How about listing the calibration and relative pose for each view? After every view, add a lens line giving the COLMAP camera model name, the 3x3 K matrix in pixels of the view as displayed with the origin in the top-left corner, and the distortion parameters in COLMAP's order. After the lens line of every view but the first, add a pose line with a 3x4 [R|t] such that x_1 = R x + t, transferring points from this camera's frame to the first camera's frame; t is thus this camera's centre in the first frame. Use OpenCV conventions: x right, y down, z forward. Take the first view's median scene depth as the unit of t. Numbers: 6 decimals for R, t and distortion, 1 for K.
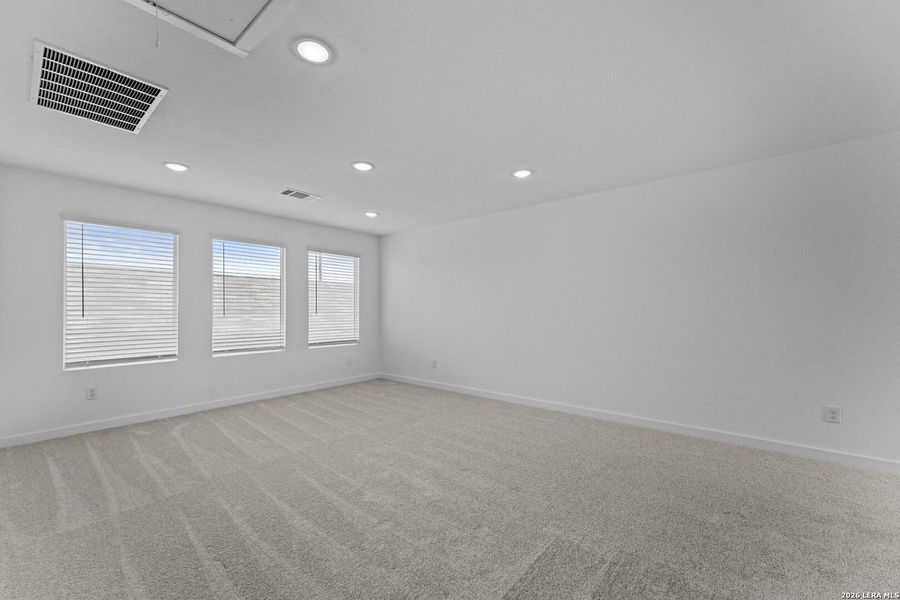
lens RADIAL K [[367.7, 0, 450.6], [0, 367.7, 304.3], [0, 0, 1]] dist [0.000597, 0.000156]
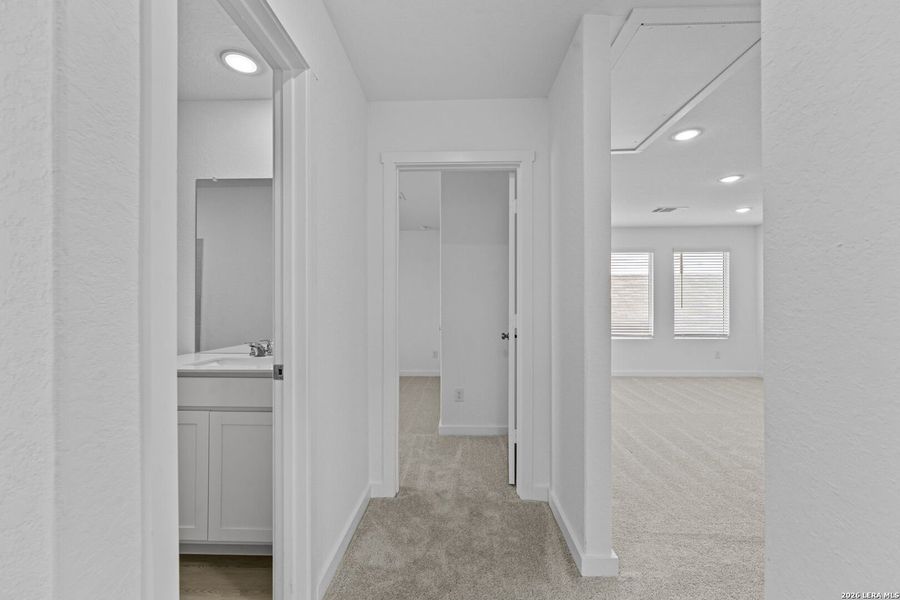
lens RADIAL K [[367.7, 0, 450.6], [0, 367.7, 304.3], [0, 0, 1]] dist [0.000597, 0.000156]
pose [[0.621852, 0.001609, -0.783133, 0.072141], [0.010599, 0.999889, 0.010471, -0.004118], [0.783063, -0.014811, 0.621765, -0.243991]]
